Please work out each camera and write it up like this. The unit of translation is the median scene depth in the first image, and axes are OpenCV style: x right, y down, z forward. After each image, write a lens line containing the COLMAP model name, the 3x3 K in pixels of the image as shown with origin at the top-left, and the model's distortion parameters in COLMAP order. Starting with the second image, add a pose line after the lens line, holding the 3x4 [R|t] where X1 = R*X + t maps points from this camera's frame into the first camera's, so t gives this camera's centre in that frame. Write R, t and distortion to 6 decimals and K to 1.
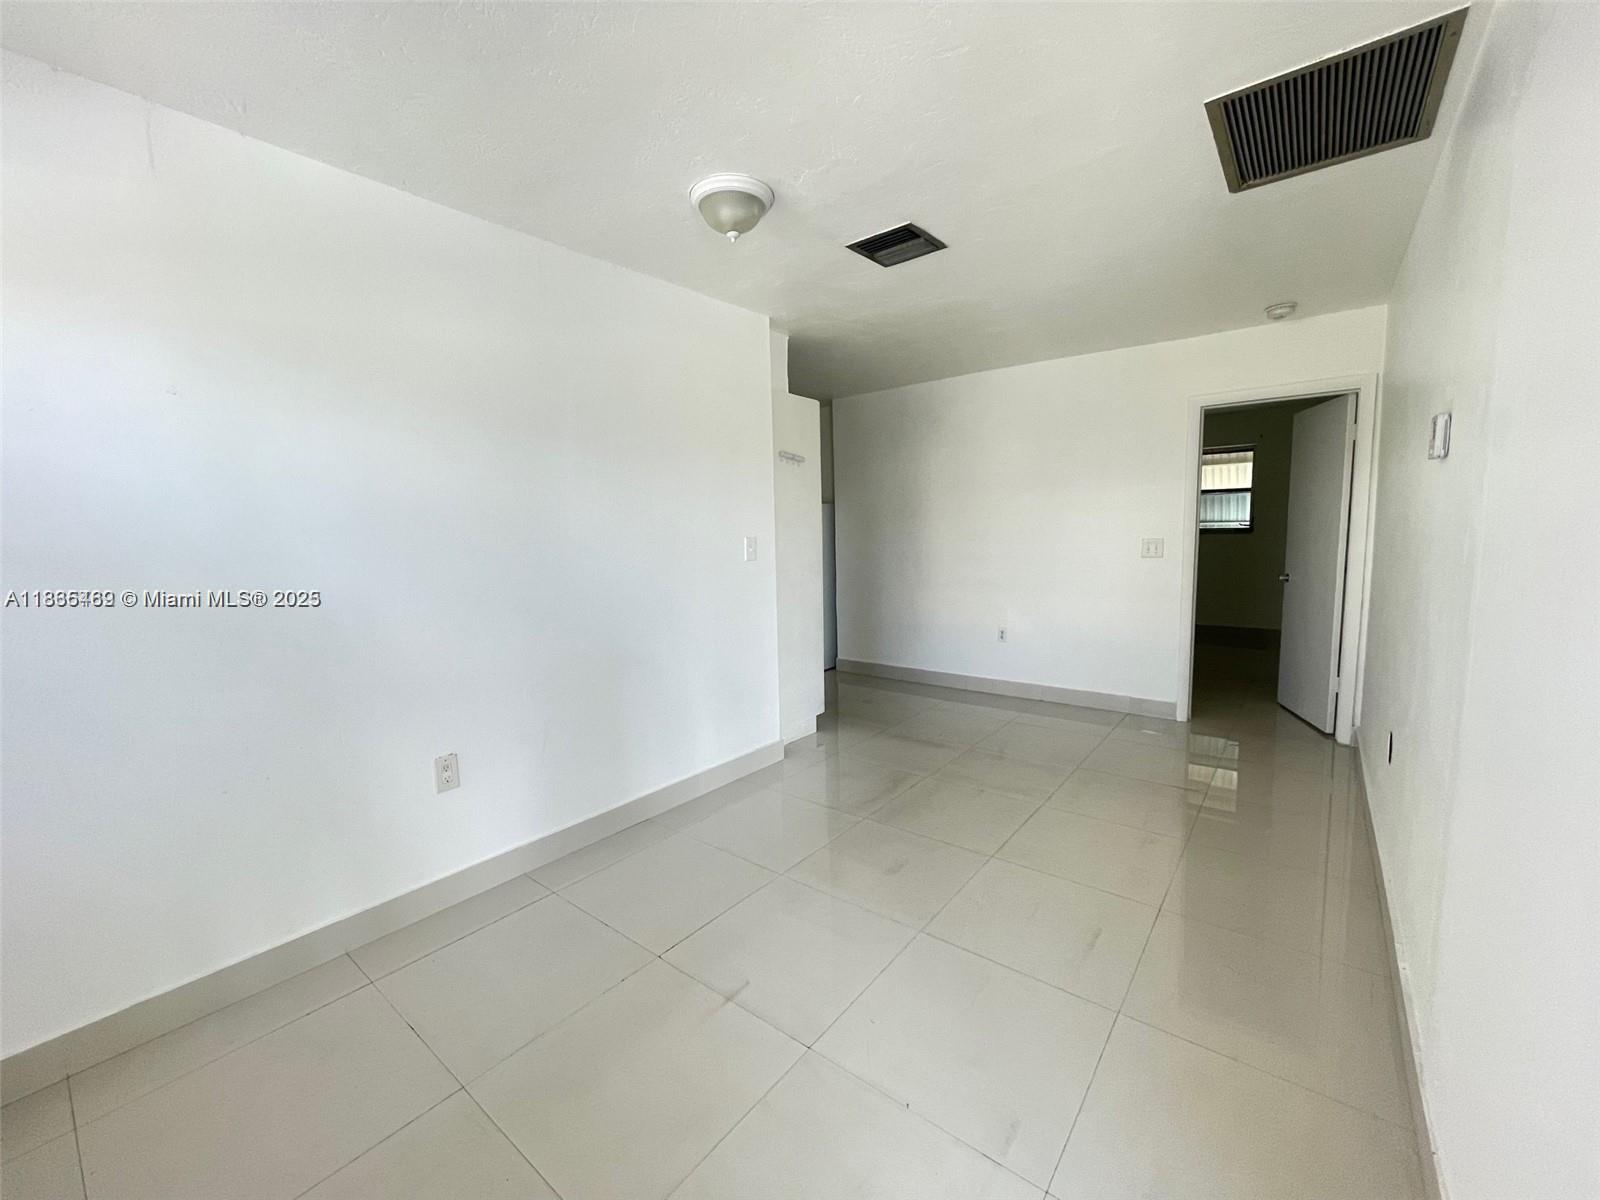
lens RADIAL K [[645.7, 0, 795.5], [0, 645.7, 597.2], [0, 0, 1]] dist [-0.000434, 0.000281]
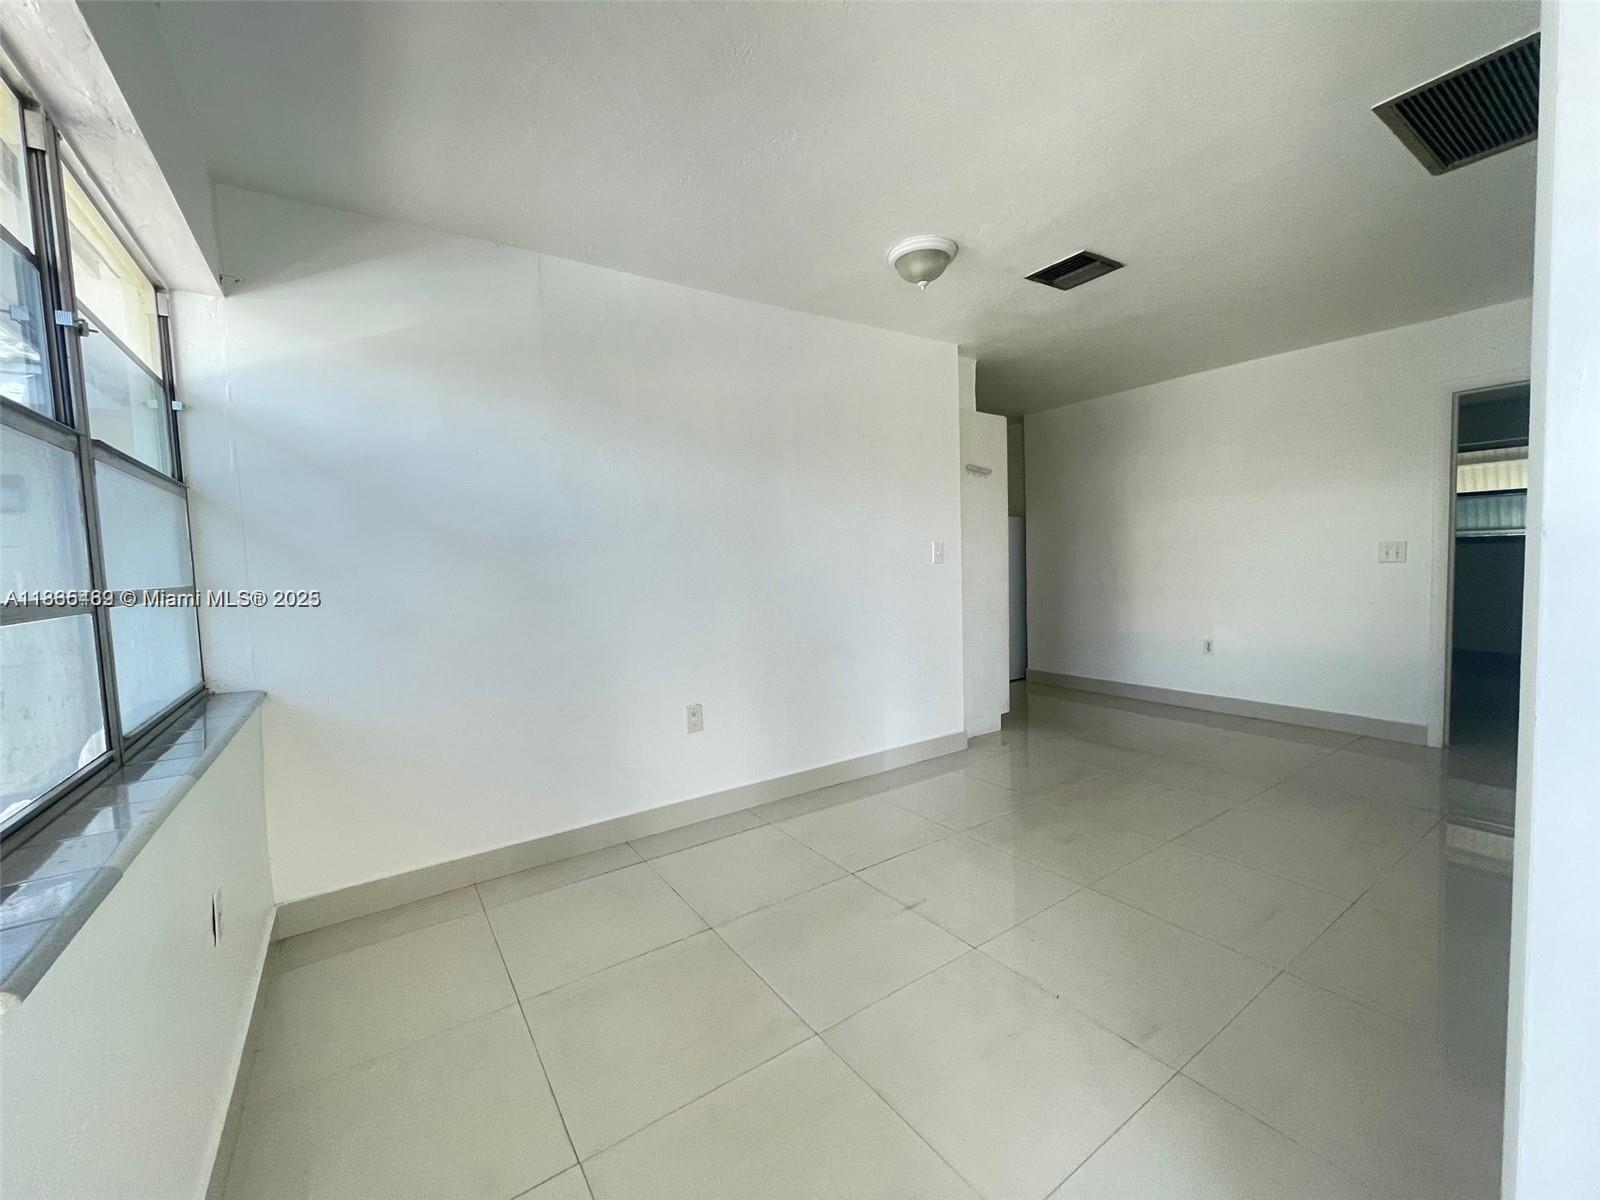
lens RADIAL K [[645.7, 0, 800.0], [0, 645.7, 600.5], [0, 0, 1]] dist [-0.000434, 0.000281]
pose [[0.957662, 0.010149, -0.287717, 0.023047], [-0.020524, 0.999242, -0.033065, 0.047393], [0.287163, 0.037570, 0.957145, -0.124489]]
